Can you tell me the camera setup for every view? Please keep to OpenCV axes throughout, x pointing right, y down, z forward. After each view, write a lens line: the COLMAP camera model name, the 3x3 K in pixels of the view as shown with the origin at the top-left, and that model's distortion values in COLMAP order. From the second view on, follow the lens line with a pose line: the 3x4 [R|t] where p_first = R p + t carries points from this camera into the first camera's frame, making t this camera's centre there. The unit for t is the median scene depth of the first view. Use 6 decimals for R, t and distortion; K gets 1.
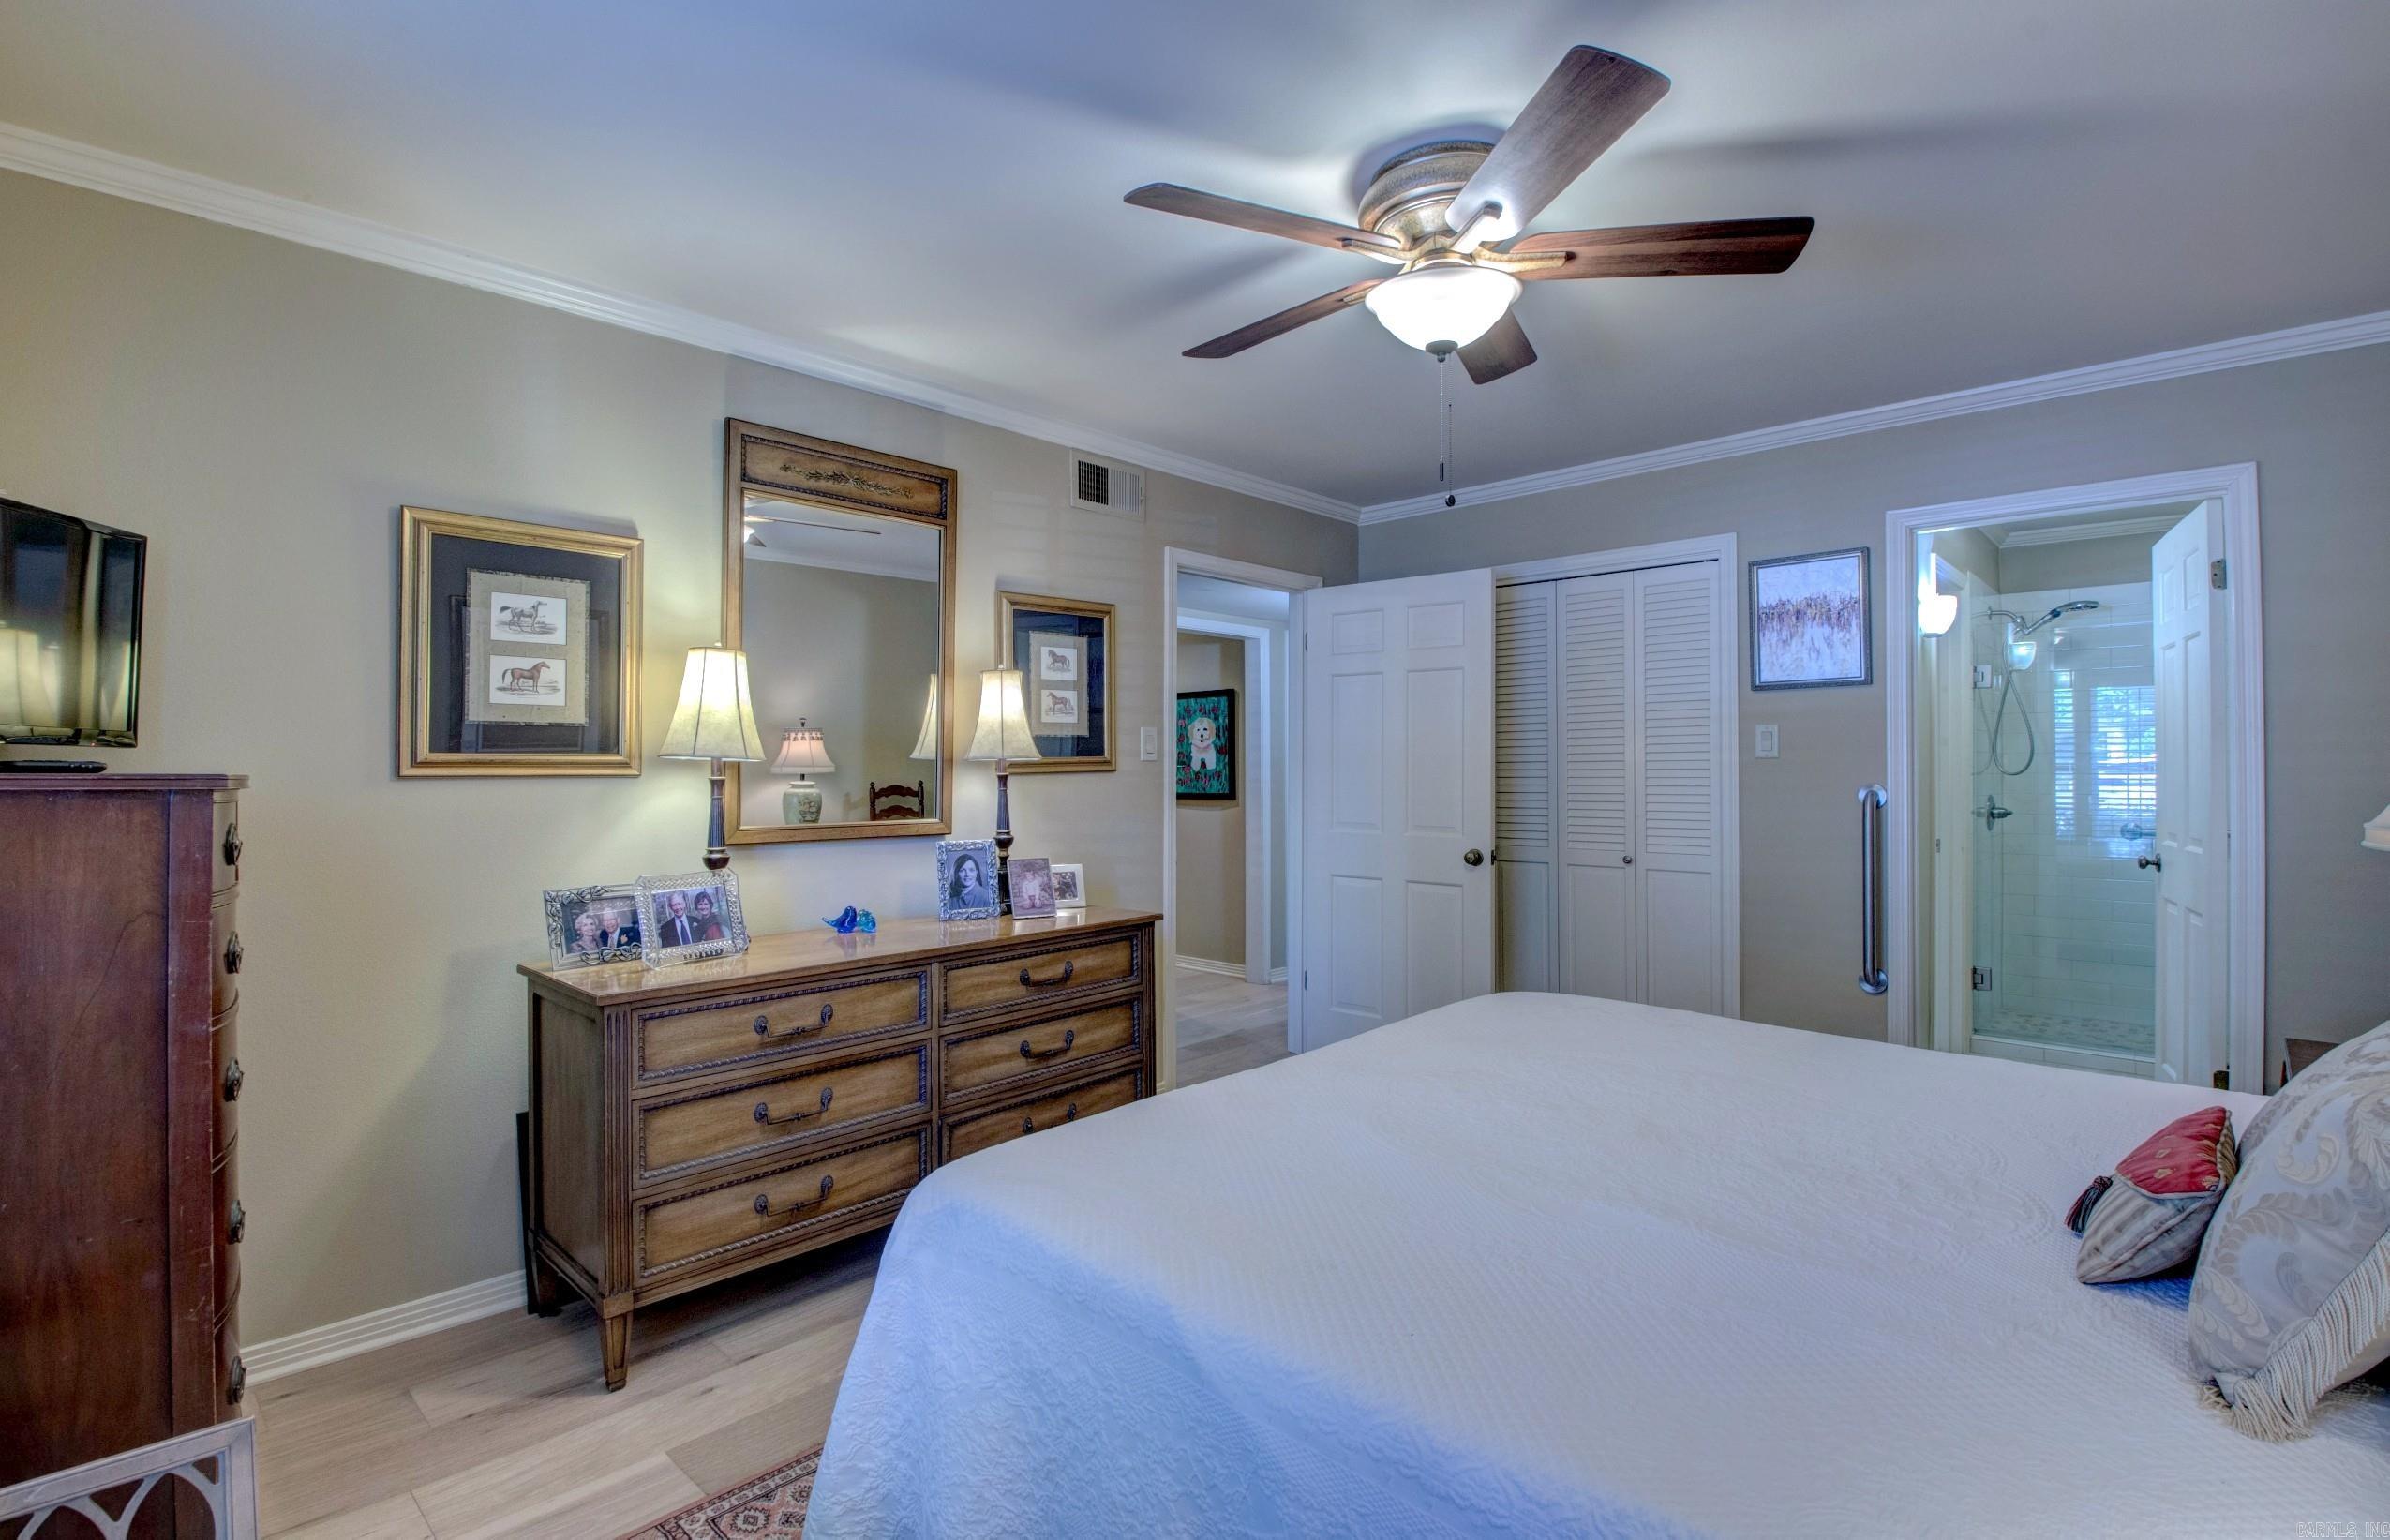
lens RADIAL K [[1105.0, 0, 1192.5], [0, 1105.0, 766.0], [0, 0, 1]] dist [0.000391, -0.012870]
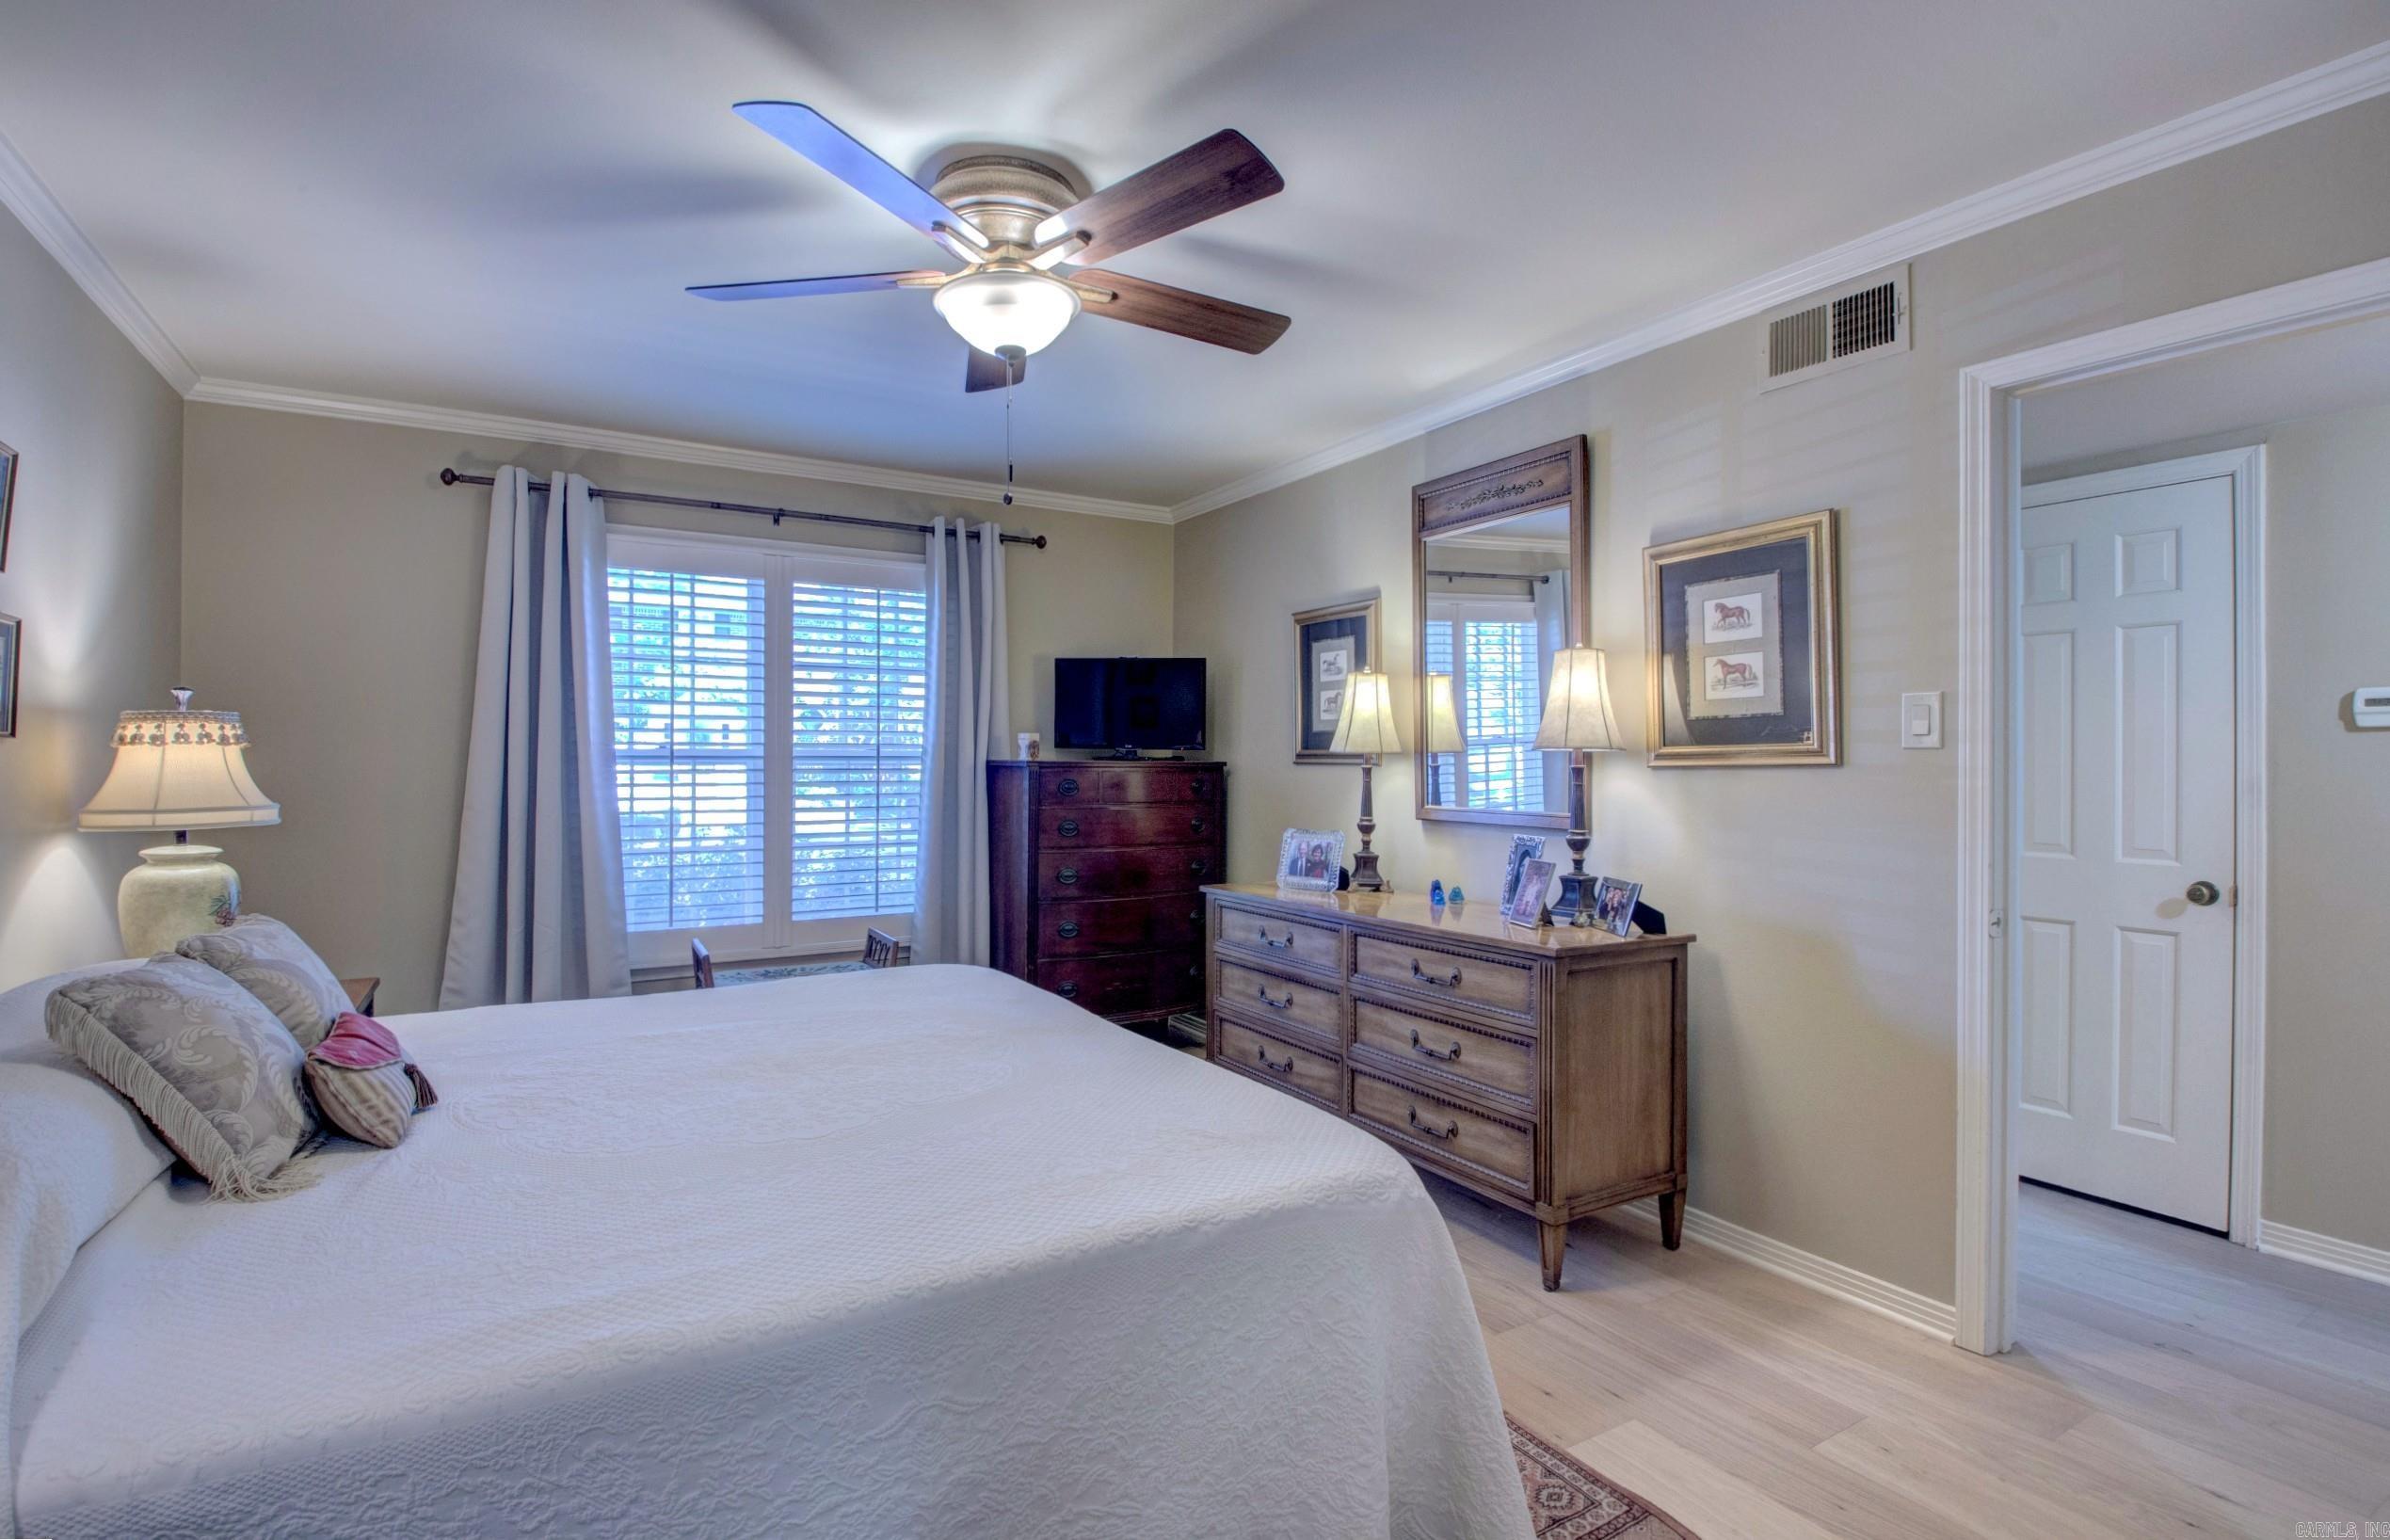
lens RADIAL K [[1105.0, 0, 1185.2], [0, 1105.0, 772.6], [0, 0, 1]] dist [0.000391, -0.012870]
pose [[-0.270474, 0.011031, -0.962664, 0.845025], [-0.000649, 0.999932, 0.011641, 0.002578], [0.962727, 0.003773, -0.270448, 1.034385]]
